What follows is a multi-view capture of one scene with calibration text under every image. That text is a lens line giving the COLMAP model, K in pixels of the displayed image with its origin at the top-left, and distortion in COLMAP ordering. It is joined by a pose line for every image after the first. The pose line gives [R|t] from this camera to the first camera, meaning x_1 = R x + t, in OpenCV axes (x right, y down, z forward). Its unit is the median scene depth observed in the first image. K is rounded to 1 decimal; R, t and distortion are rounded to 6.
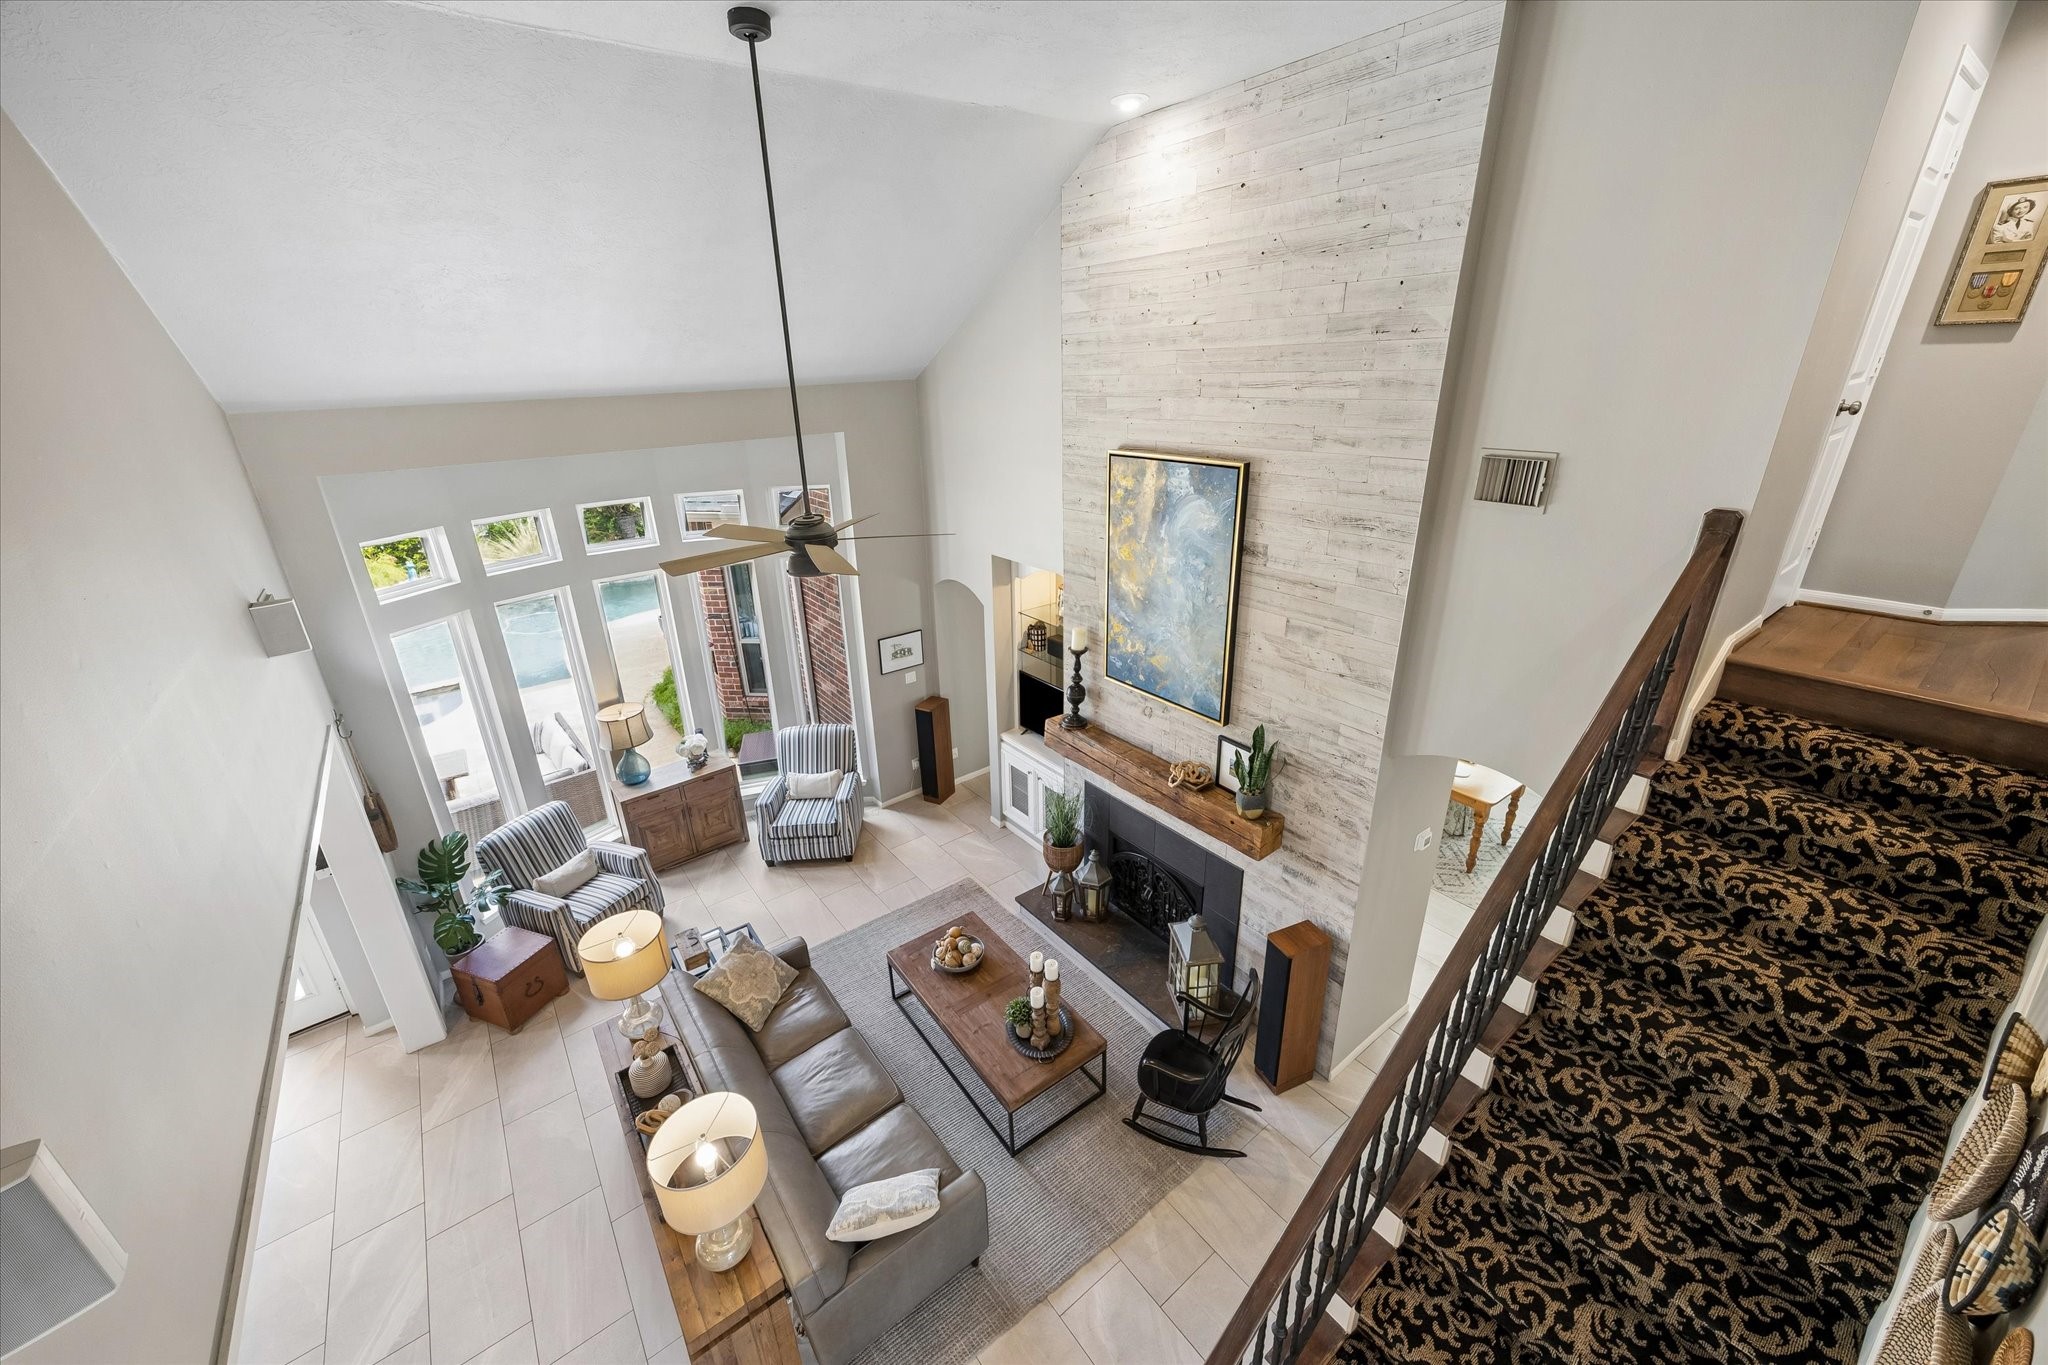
lens RADIAL K [[777.5, 0, 1027.0], [0, 777.5, 668.3], [0, 0, 1]] dist [0.001885, 0.000445]
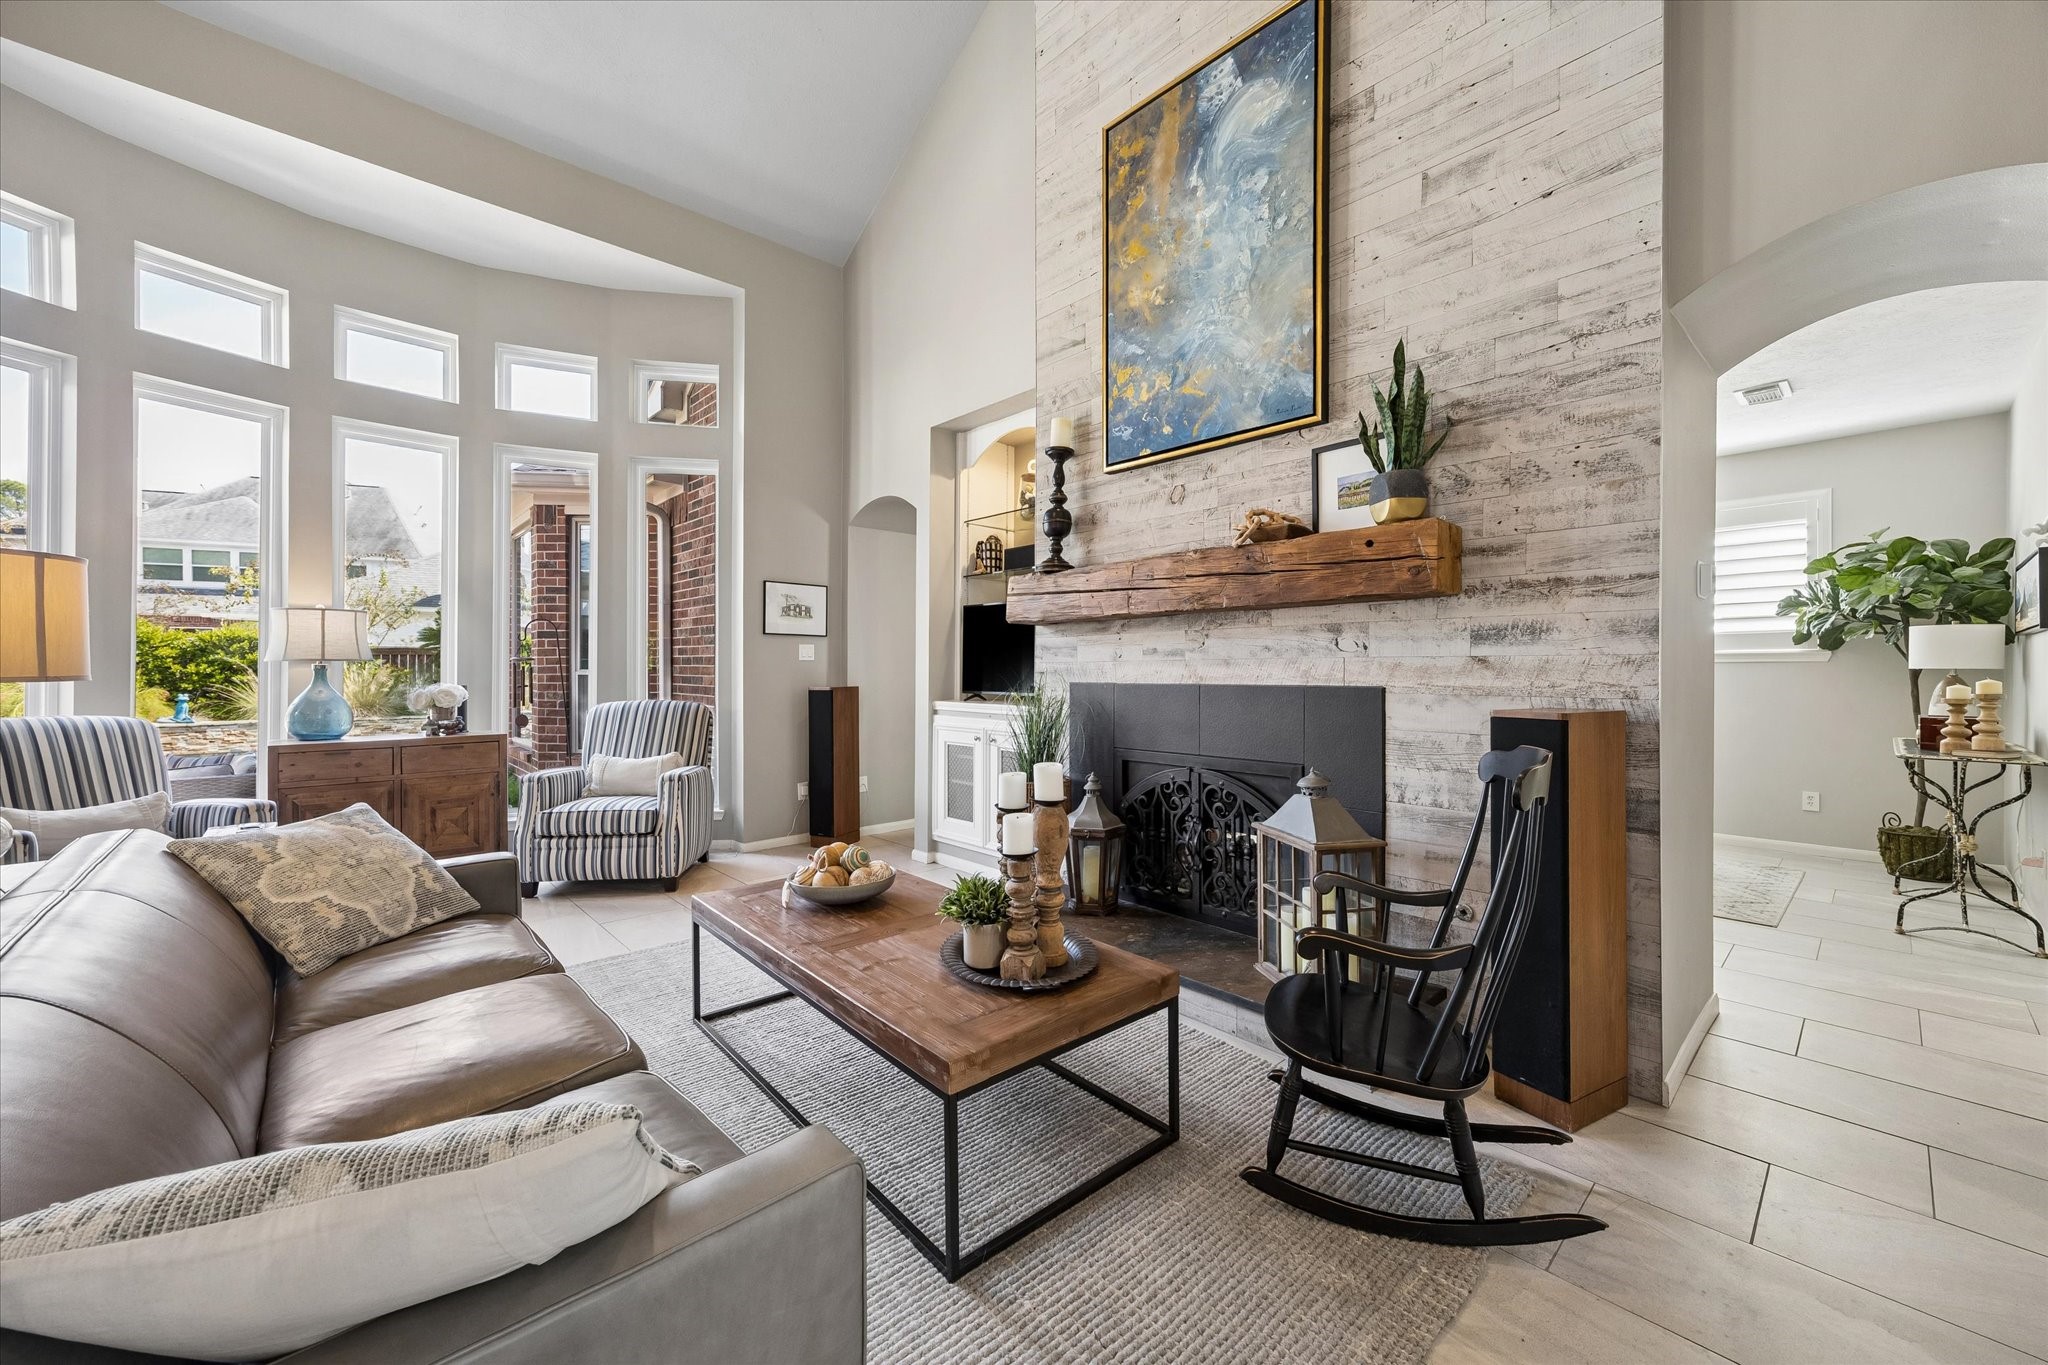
lens RADIAL K [[777.5, 0, 1026.4], [0, 777.5, 673.7], [0, 0, 1]] dist [0.001885, 0.000445]
pose [[0.995872, 0.022329, 0.087976, -0.017076], [0.011851, 0.928983, -0.369932, 0.392657], [-0.089988, 0.369448, 0.924884, 0.450256]]
